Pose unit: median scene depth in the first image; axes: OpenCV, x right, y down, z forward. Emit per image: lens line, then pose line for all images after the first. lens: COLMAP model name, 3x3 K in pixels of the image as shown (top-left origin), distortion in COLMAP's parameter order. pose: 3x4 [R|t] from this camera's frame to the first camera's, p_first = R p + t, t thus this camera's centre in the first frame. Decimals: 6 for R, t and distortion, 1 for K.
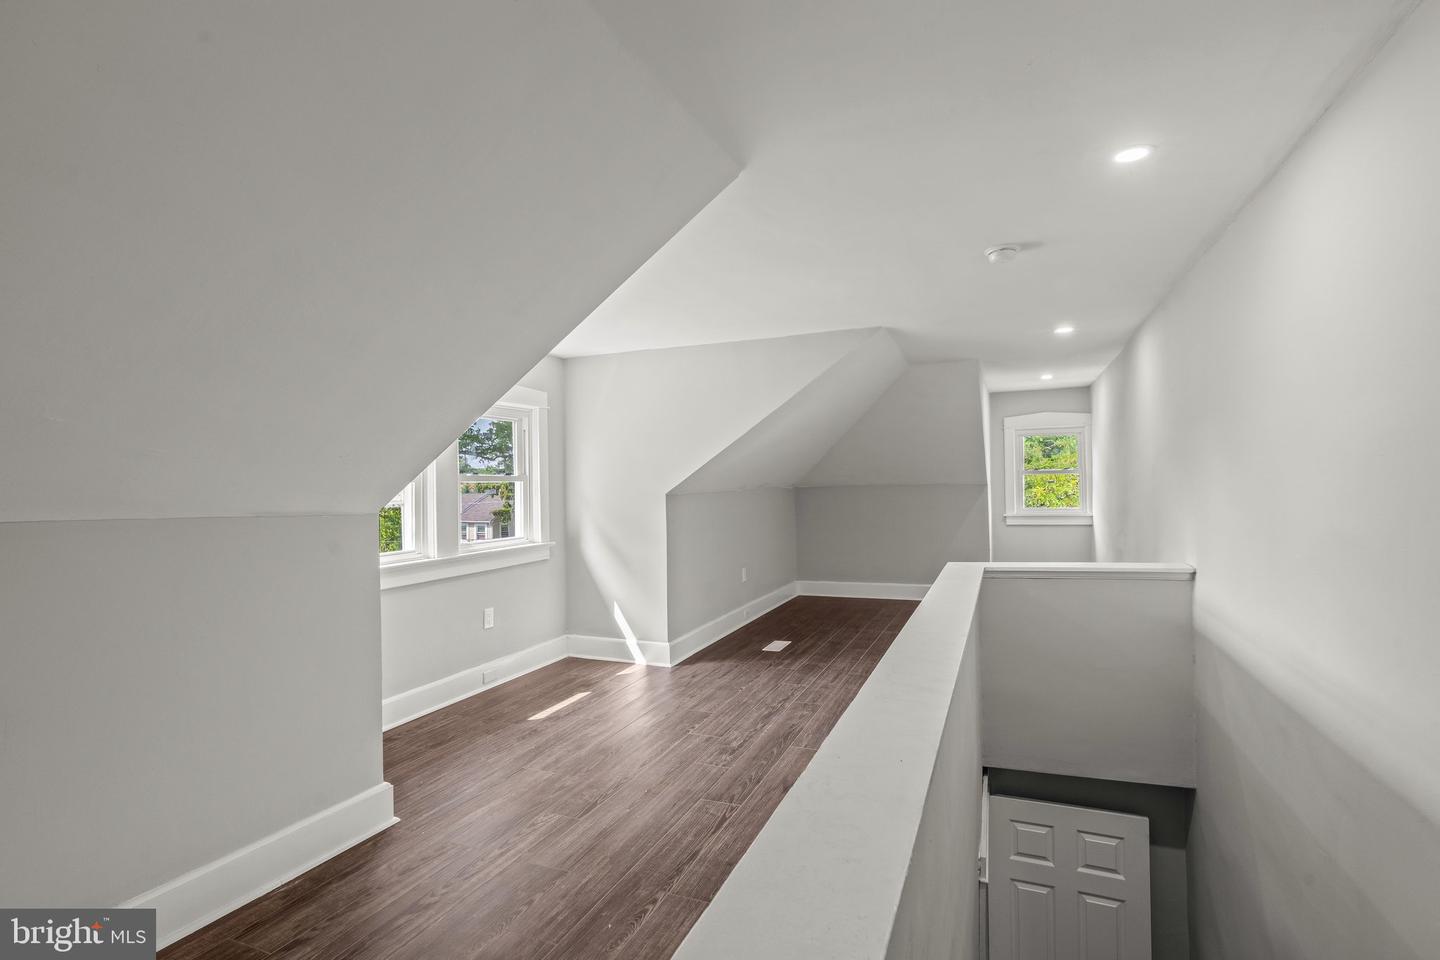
lens RADIAL K [[686.3, 0, 760.7], [0, 686.3, 480.5], [0, 0, 1]] dist [-0.002328, -0.000050]
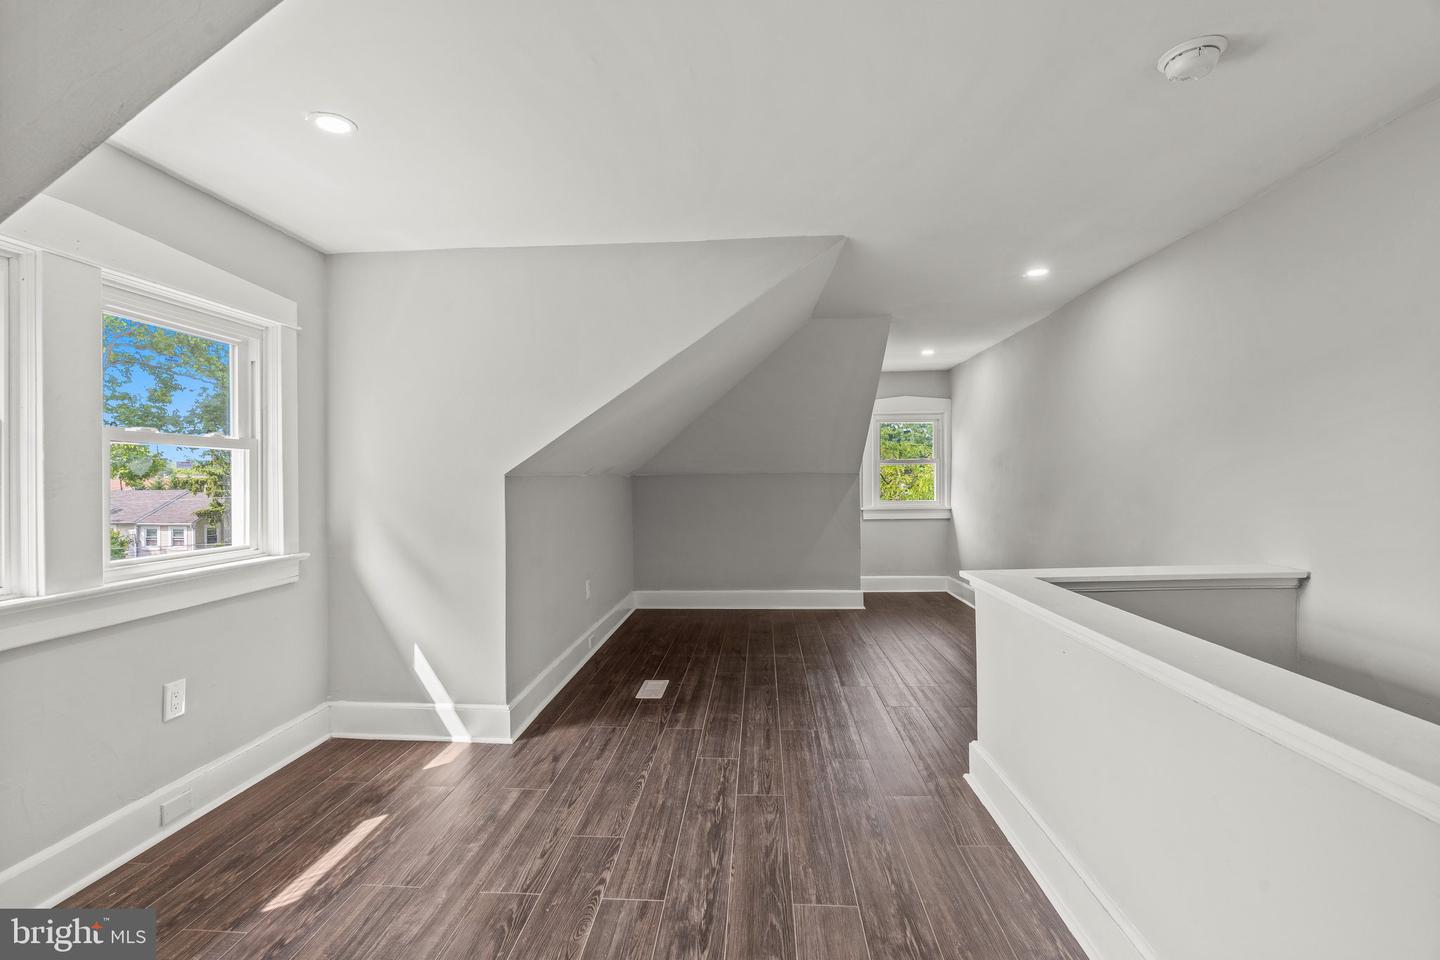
lens RADIAL K [[672.6, 0, 720.0], [0, 672.6, 480.0], [0, 0, 1]] dist [-0.001522, 0.000586]
pose [[0.958320, 0.007468, 0.285599, -0.127444], [-0.007566, 0.999971, -0.000760, 0.024108], [-0.285597, -0.001432, 0.958349, 0.342783]]
